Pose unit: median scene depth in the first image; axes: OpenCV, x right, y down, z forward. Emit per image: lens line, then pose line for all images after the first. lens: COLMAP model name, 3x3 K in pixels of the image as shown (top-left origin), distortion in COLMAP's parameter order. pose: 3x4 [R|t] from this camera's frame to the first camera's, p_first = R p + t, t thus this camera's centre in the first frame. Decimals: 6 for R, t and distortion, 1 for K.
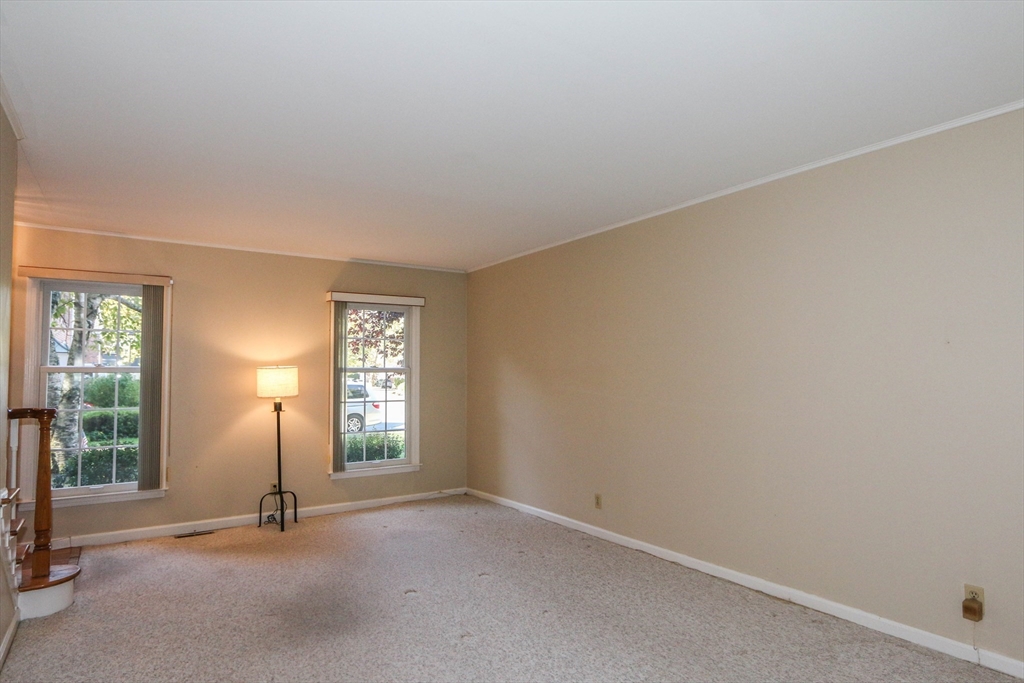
lens RADIAL K [[577.2, 0, 511.2], [0, 577.2, 352.0], [0, 0, 1]] dist [-0.023797, 0.014677]
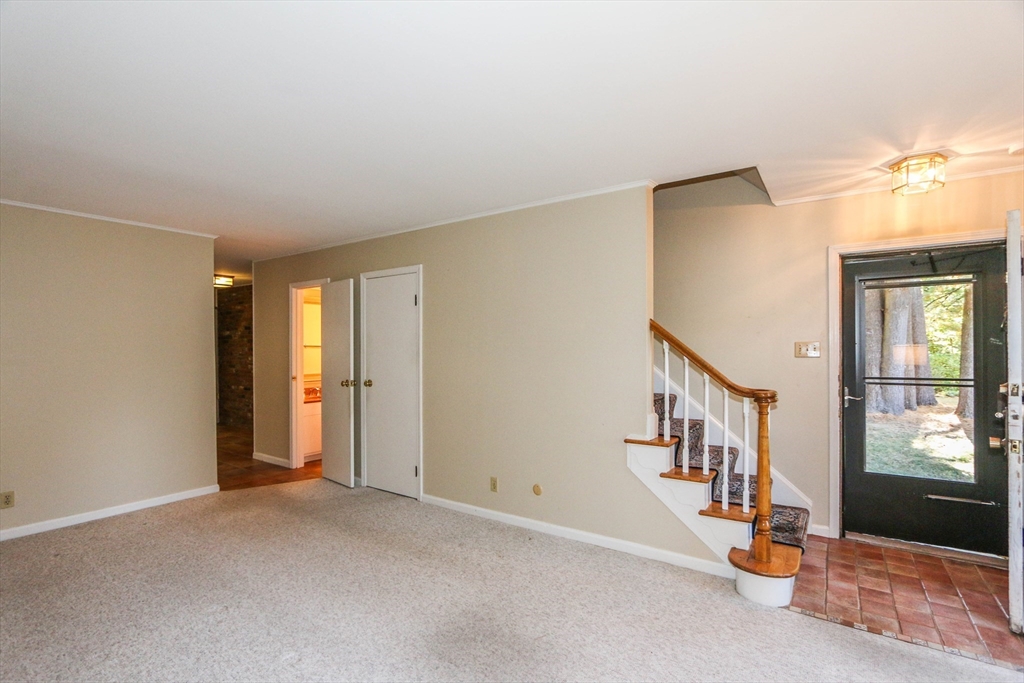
lens RADIAL K [[475.7, 0, 505.5], [0, 475.7, 347.9], [0, 0, 1]] dist [-0.014723, -0.000305]
pose [[-0.937244, 0.004565, -0.348645, -0.075732], [0.017660, 0.999252, -0.034393, 0.027850], [0.348227, -0.038392, -0.936624, 1.033647]]
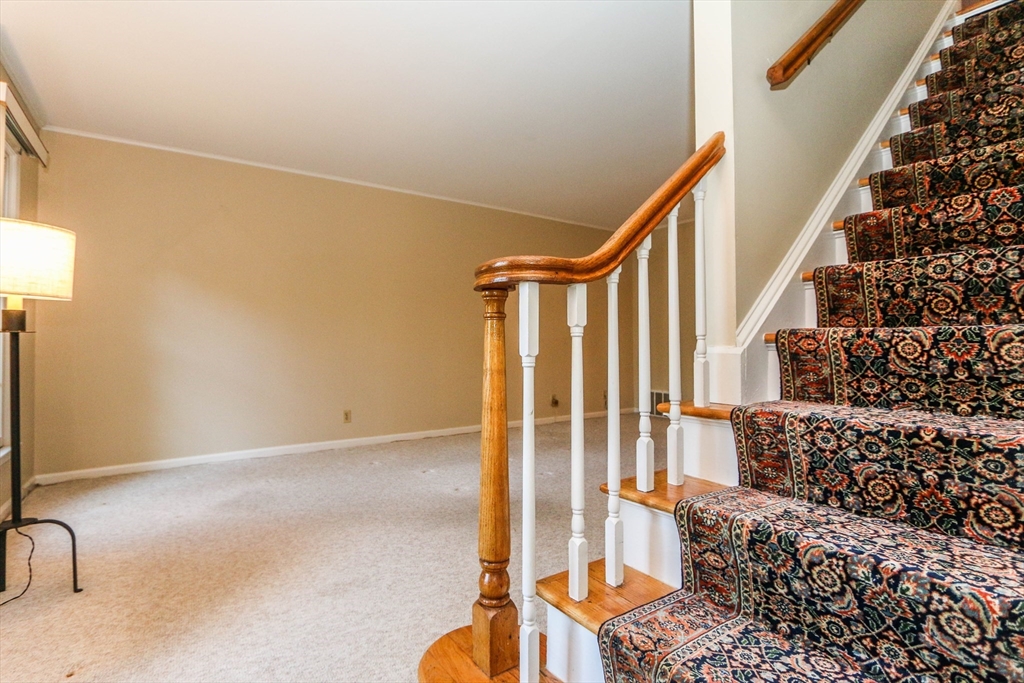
lens RADIAL K [[475.7, 0, 505.5], [0, 475.7, 347.9], [0, 0, 1]] dist [-0.014723, -0.000305]
pose [[-0.004247, -0.001062, 0.999990, -0.731138], [-0.030408, 0.999537, 0.000932, 0.101741], [-0.999529, -0.030404, -0.004277, 0.631416]]
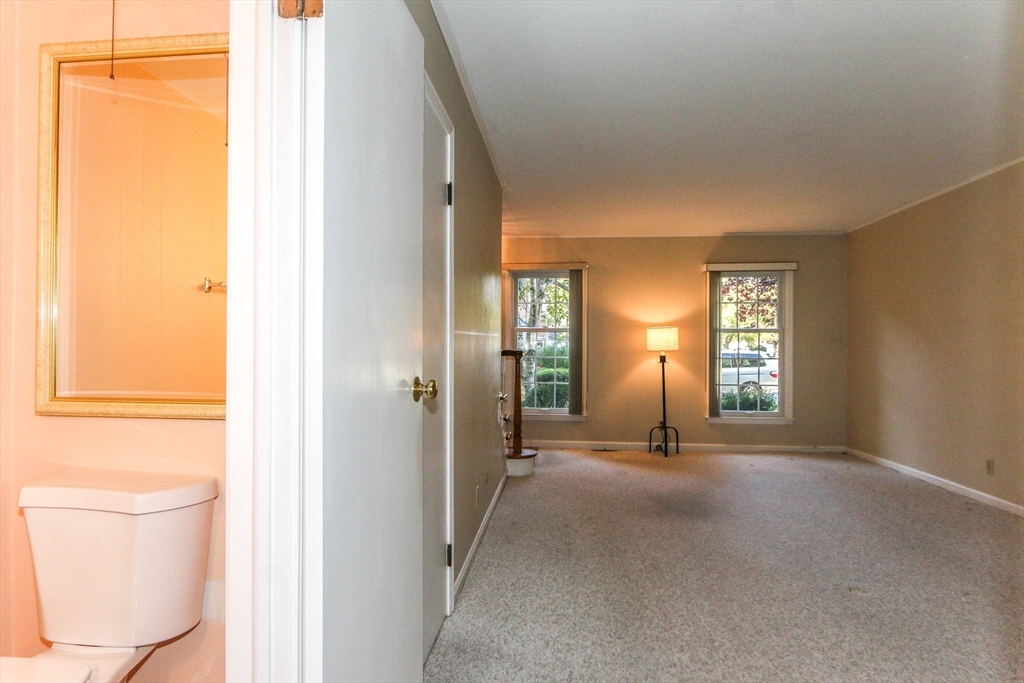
lens RADIAL K [[567.8, 0, 512.0], [0, 567.8, 341.5], [0, 0, 1]] dist [-0.000749, -0.000753]
pose [[0.774990, 0.001427, -0.631971, 0.119835], [0.014422, 0.999697, 0.019943, 0.027581], [0.631808, -0.024570, 0.774735, -0.163111]]
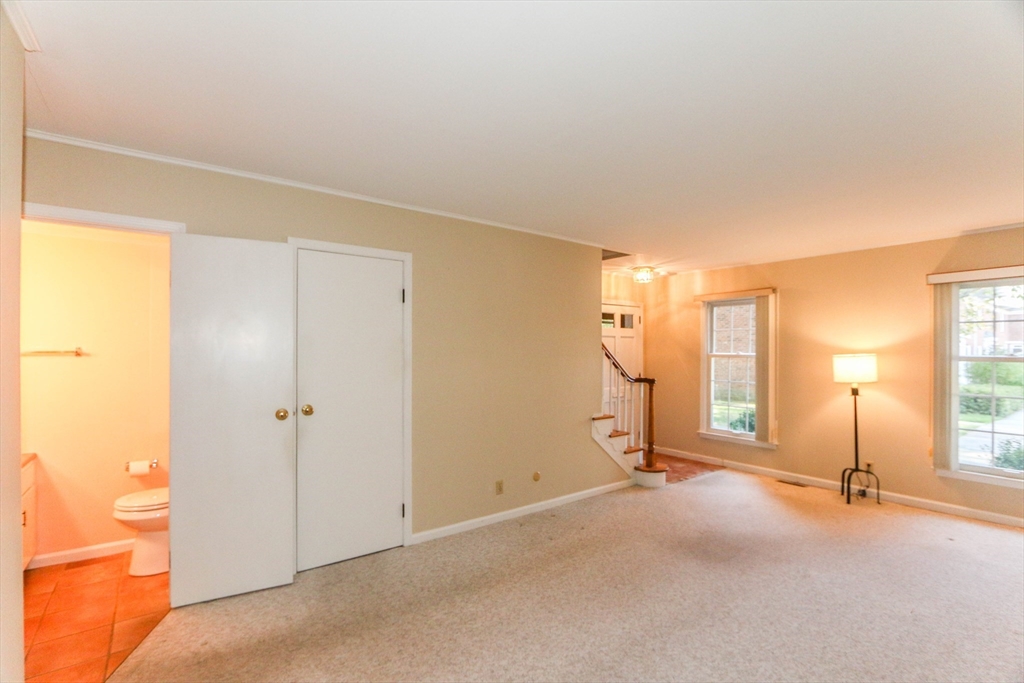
lens RADIAL K [[475.7, 0, 505.5], [0, 475.7, 347.9], [0, 0, 1]] dist [-0.014723, -0.000305]
pose [[0.033963, 0.002222, -0.999421, 0.459108], [0.034243, 0.999408, 0.003386, -0.012881], [0.998836, -0.034338, 0.033867, 0.303068]]
